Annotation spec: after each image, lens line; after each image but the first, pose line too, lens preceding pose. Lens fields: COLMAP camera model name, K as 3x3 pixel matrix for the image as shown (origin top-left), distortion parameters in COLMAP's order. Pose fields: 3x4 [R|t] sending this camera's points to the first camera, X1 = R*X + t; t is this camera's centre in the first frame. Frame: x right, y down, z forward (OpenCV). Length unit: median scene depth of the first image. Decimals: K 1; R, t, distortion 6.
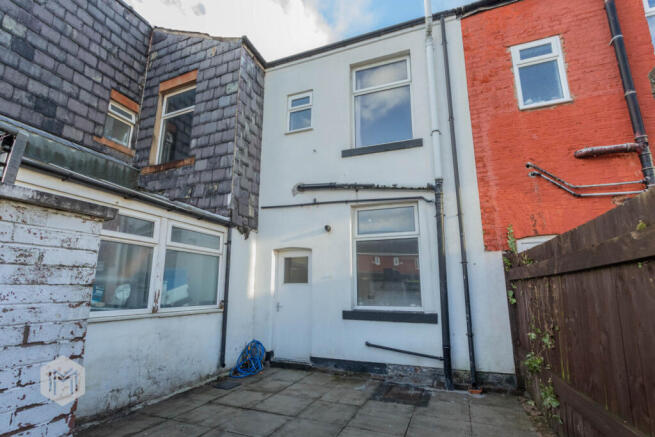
lens RADIAL K [[315.8, 0, 327.5], [0, 315.8, 221.8], [0, 0, 1]] dist [-0.003001, 0.000208]
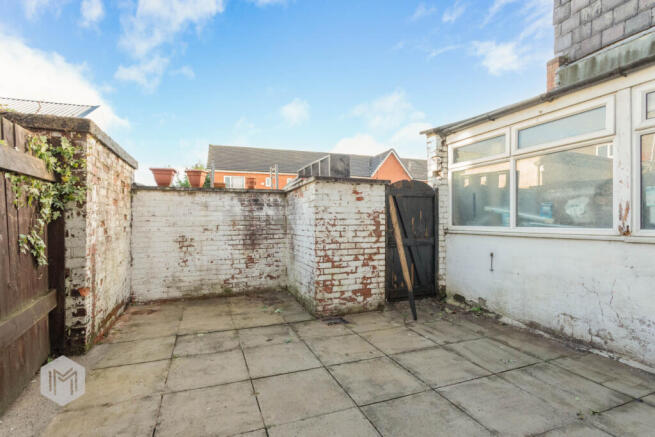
lens RADIAL K [[315.8, 0, 326.4], [0, 315.8, 220.0], [0, 0, 1]] dist [-0.003001, 0.000208]
pose [[-0.735430, -0.002043, -0.677598, 0.400186], [0.147978, 0.975374, -0.163548, 0.299260], [0.661245, -0.220548, -0.717017, 1.171178]]
